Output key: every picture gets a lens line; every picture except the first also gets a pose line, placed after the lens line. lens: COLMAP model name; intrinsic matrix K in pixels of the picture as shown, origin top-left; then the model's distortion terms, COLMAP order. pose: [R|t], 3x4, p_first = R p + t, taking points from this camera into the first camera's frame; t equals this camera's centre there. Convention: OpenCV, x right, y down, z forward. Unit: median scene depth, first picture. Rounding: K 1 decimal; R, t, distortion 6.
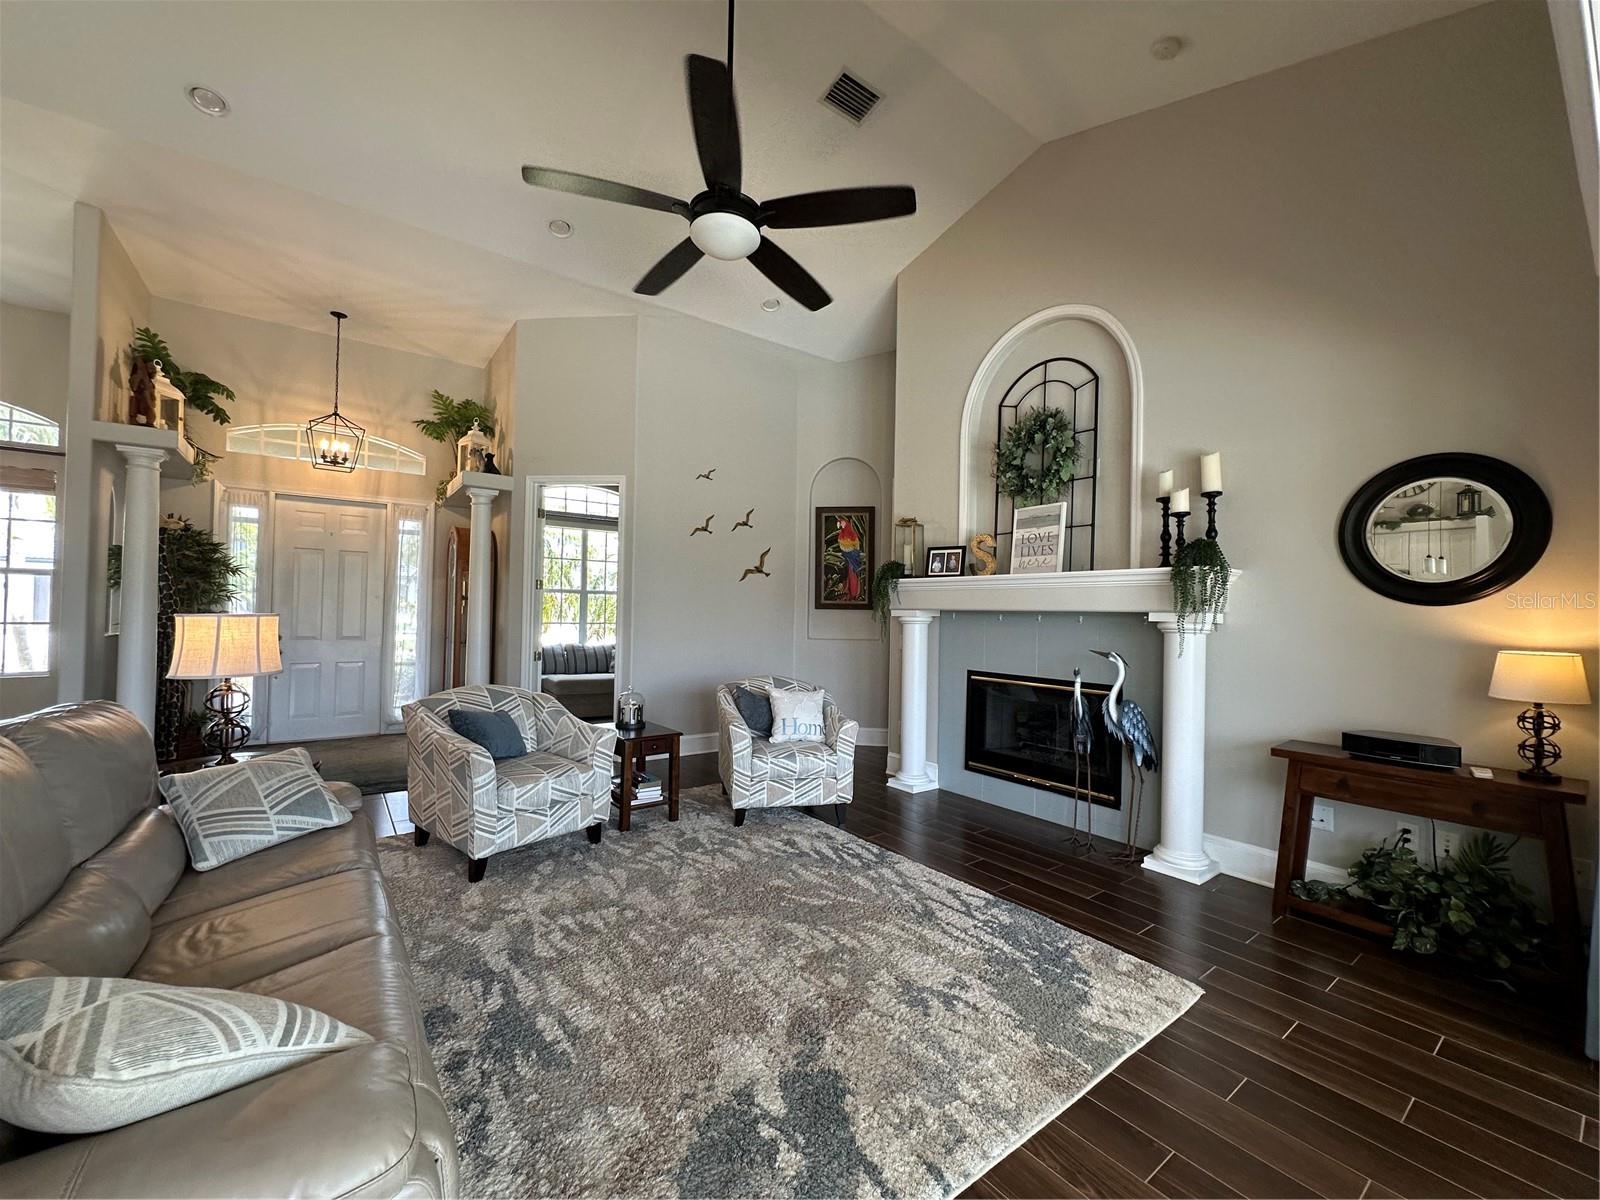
lens RADIAL K [[637.5, 0, 797.6], [0, 637.5, 603.5], [0, 0, 1]] dist [-0.003939, -0.000128]
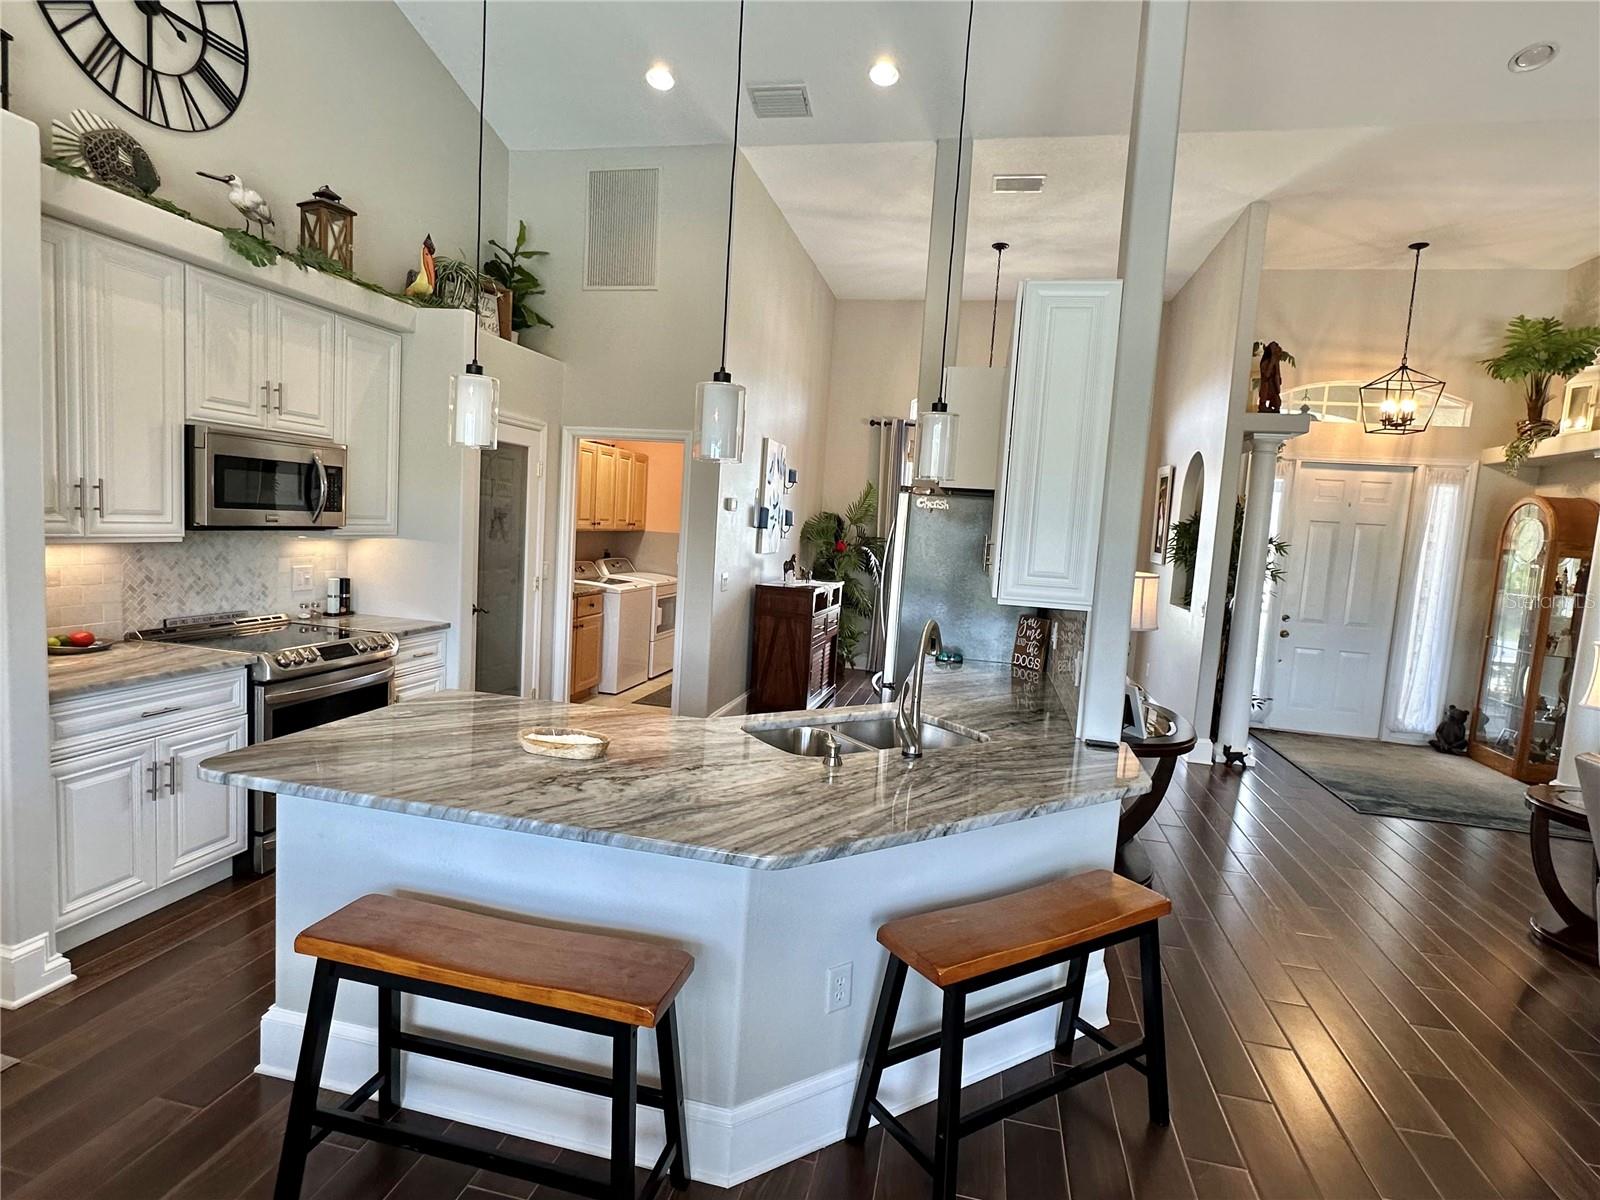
lens RADIAL K [[836.0, 0, 805.5], [0, 836.0, 601.0], [0, 0, 1]] dist [0.001349, -0.001161]
pose [[0.656809, 0.092267, -0.748391, -0.536123], [-0.041438, 0.995402, 0.086353, -0.069342], [0.752918, -0.025706, 0.657612, -0.479379]]
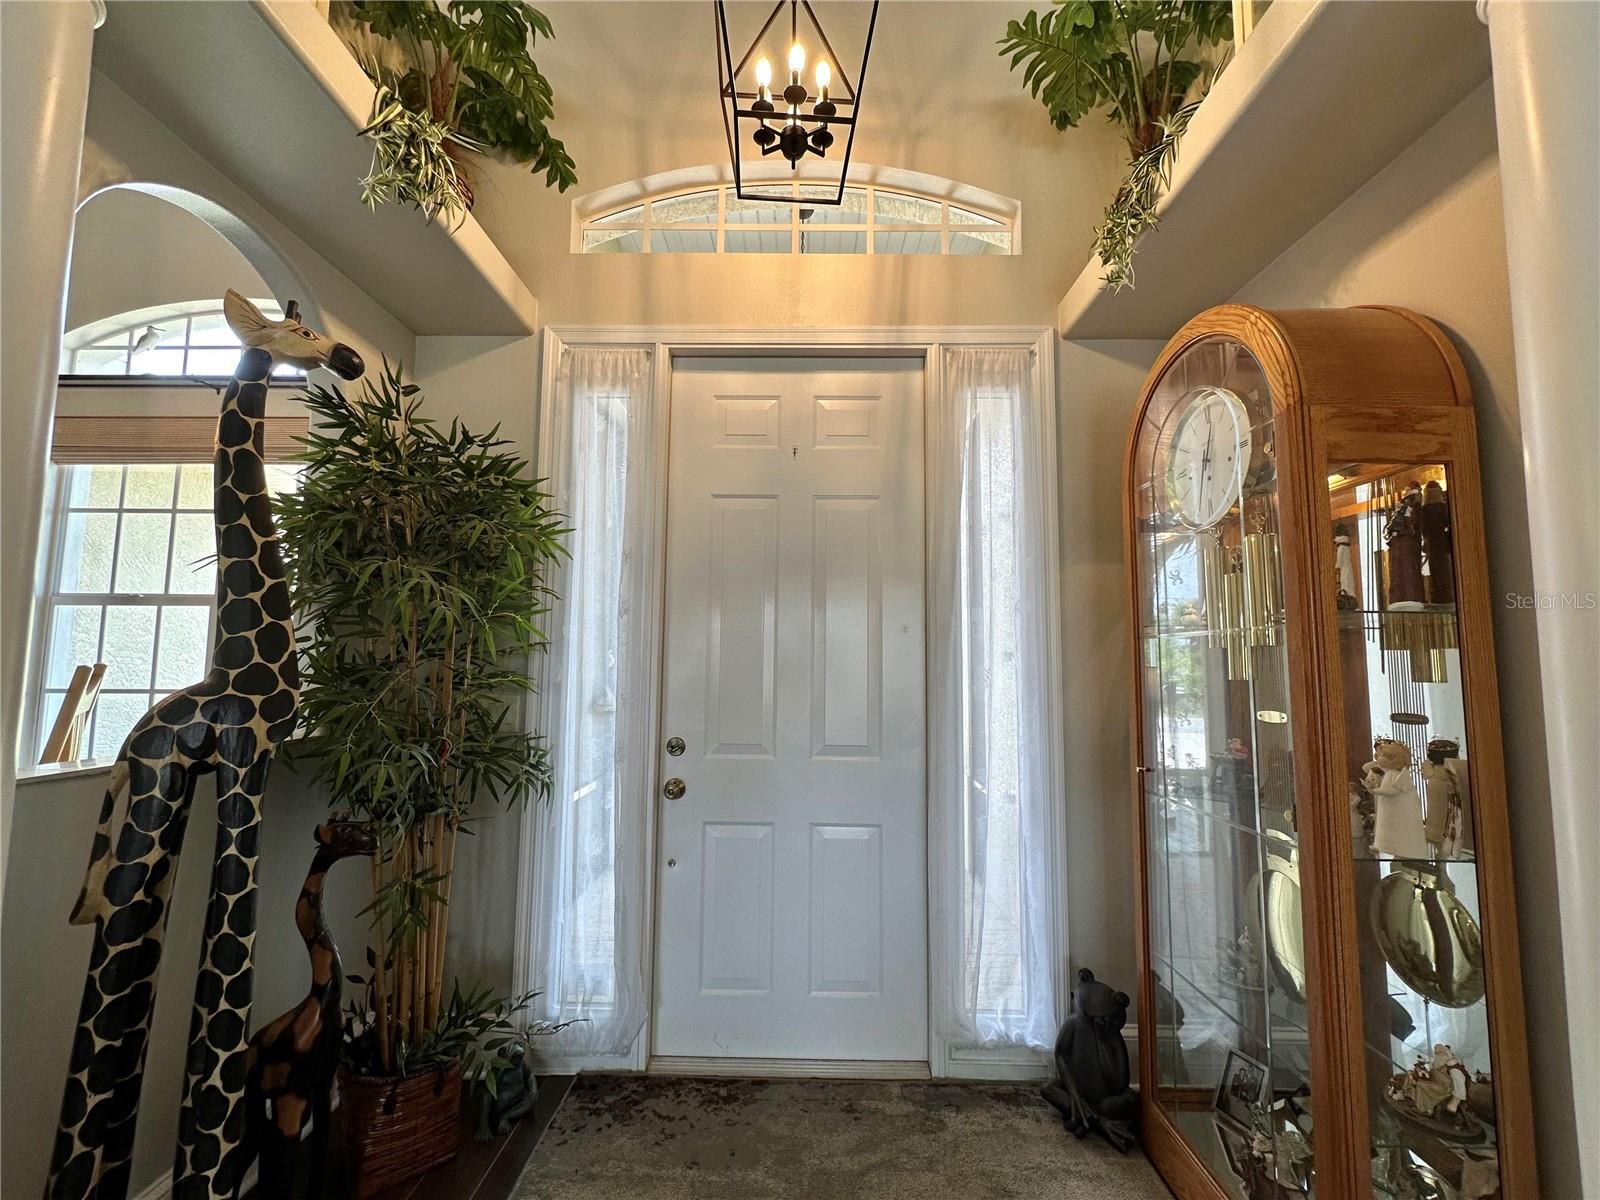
lens RADIAL K [[637.5, 0, 792.4], [0, 637.5, 600.4], [0, 0, 1]] dist [-0.003939, -0.000128]
pose [[0.790997, -0.067377, -0.608099, -0.792436], [0.014973, 0.995752, -0.090851, 0.008909], [0.611637, 0.062757, 0.788645, 1.096315]]
